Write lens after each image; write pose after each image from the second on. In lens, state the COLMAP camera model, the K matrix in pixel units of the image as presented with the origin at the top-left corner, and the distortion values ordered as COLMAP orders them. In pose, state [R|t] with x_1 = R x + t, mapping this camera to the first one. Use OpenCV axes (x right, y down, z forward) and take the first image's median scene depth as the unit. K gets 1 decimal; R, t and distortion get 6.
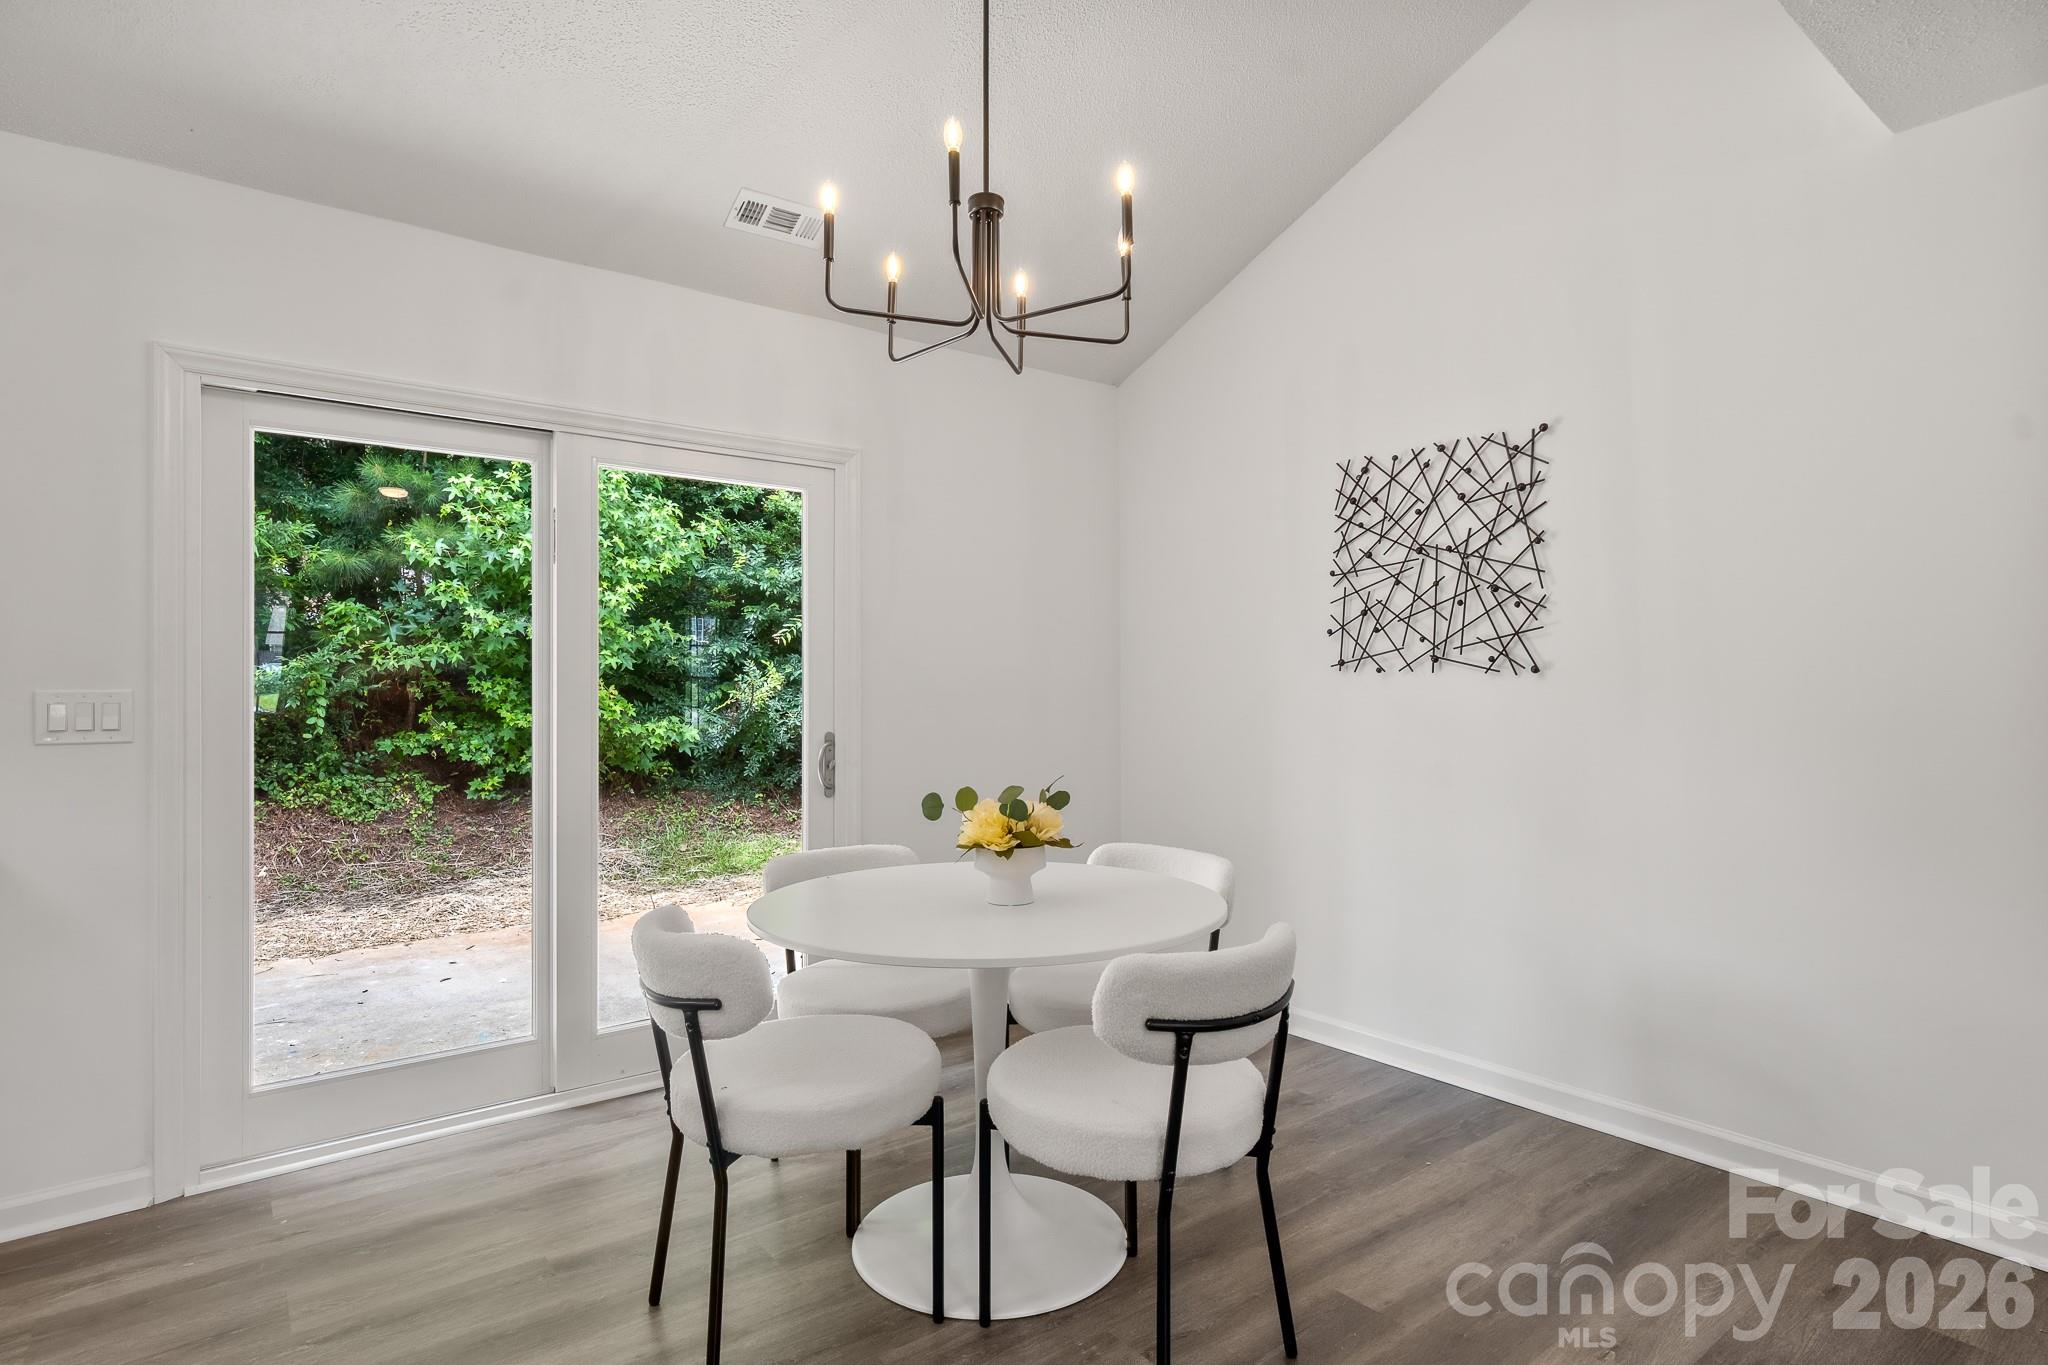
lens RADIAL K [[1071.1, 0, 1022.6], [0, 1071.1, 685.5], [0, 0, 1]] dist [-0.002791, 0.000434]
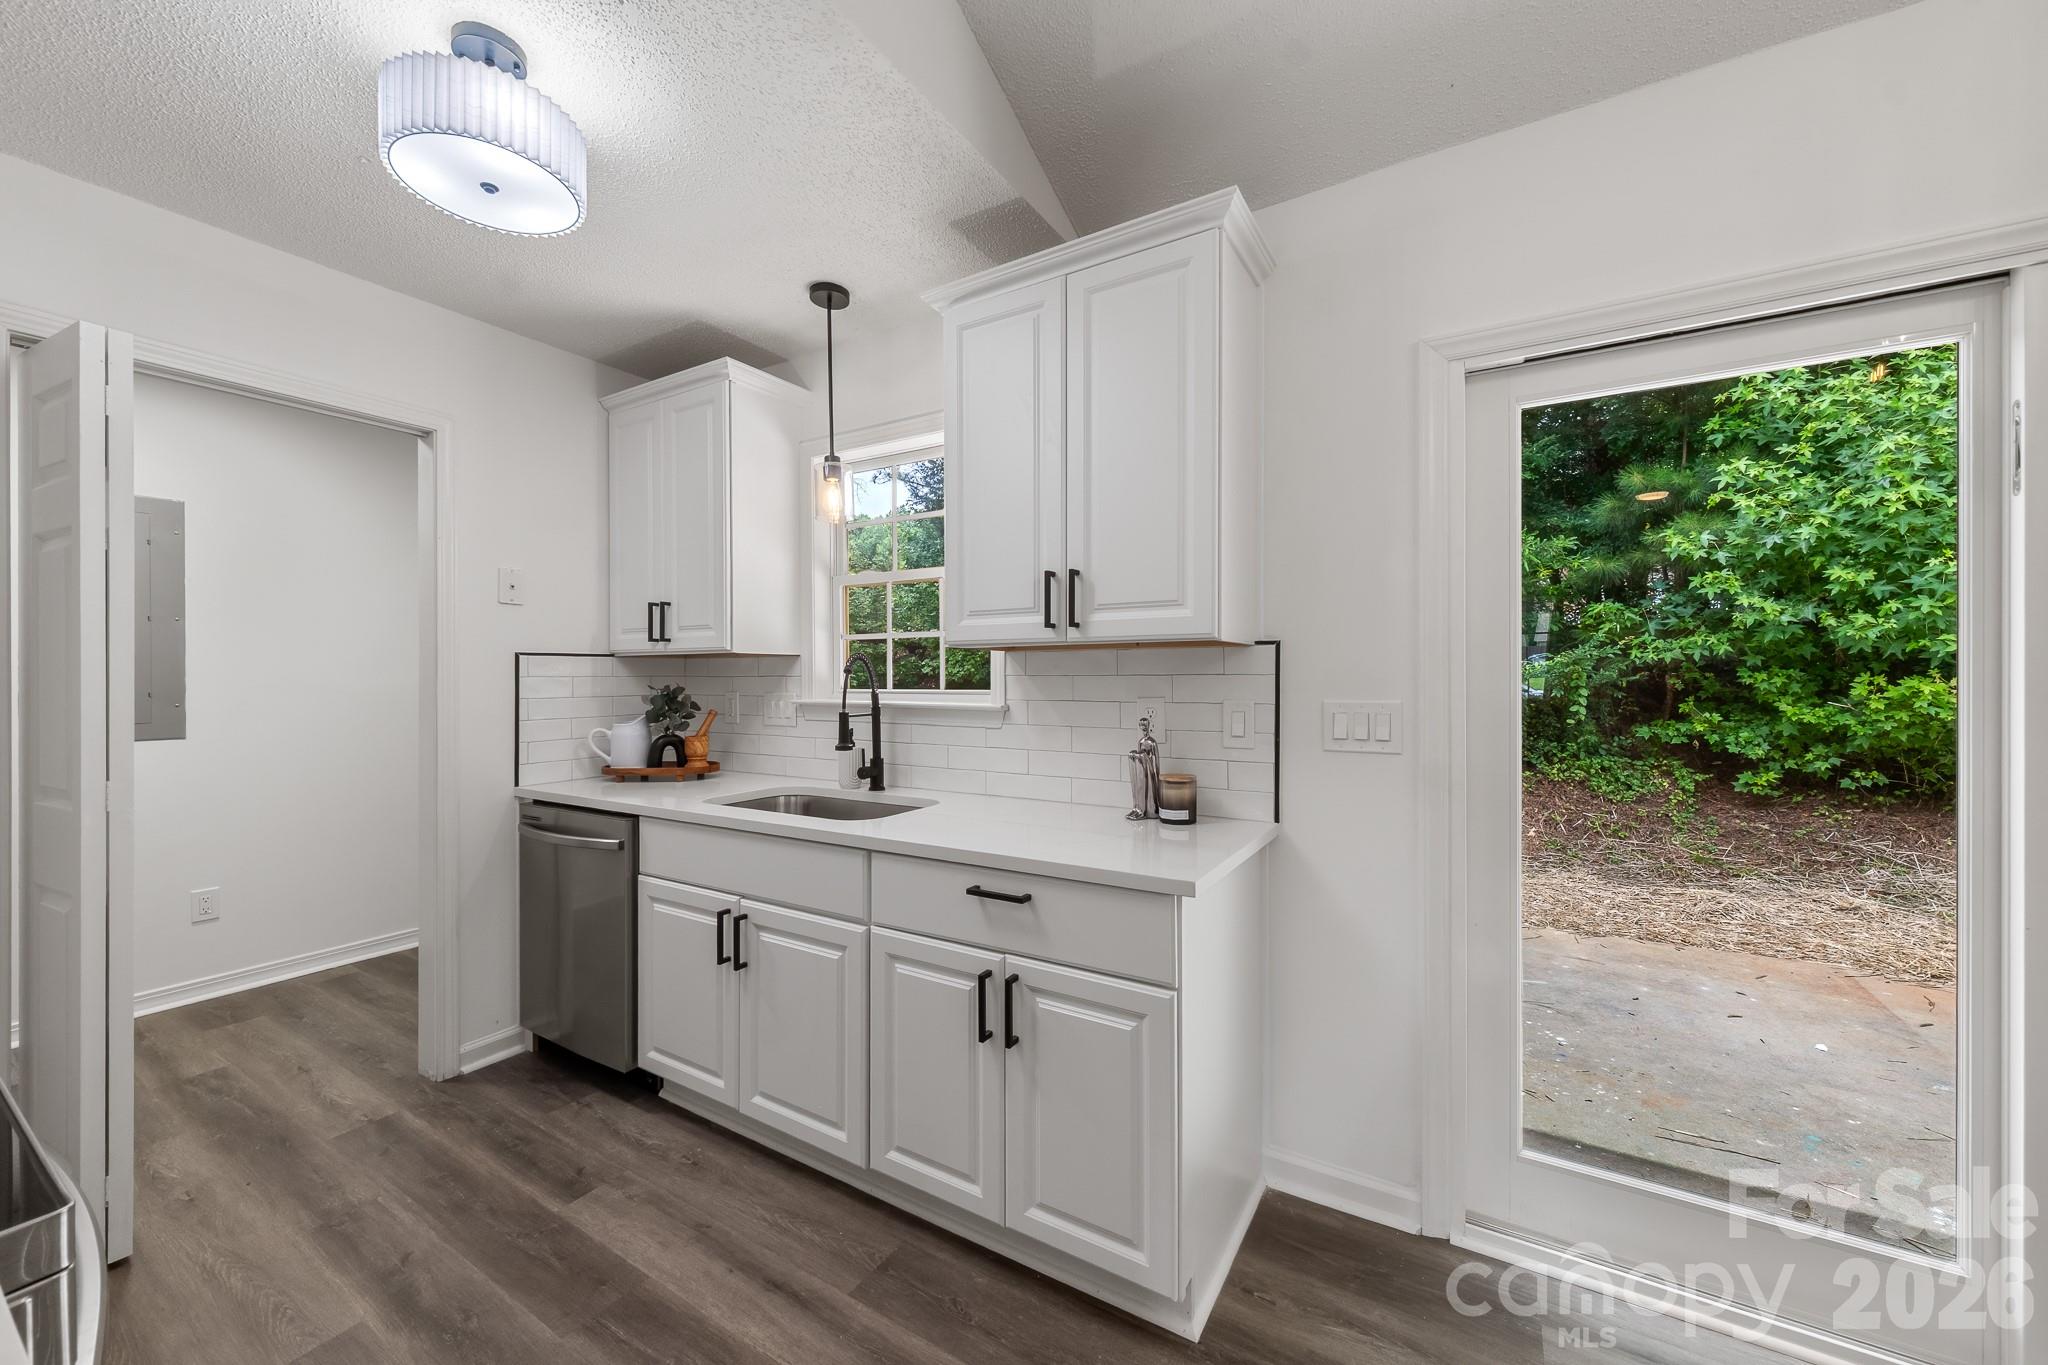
lens RADIAL K [[756.6, 0, 1023.6], [0, 756.6, 675.6], [0, 0, 1]] dist [-0.001288, -0.000318]
pose [[0.353295, 0.002749, -0.935508, -0.106720], [0.005207, 0.999974, 0.004905, -0.008662], [0.935497, -0.006604, 0.353272, 0.150555]]
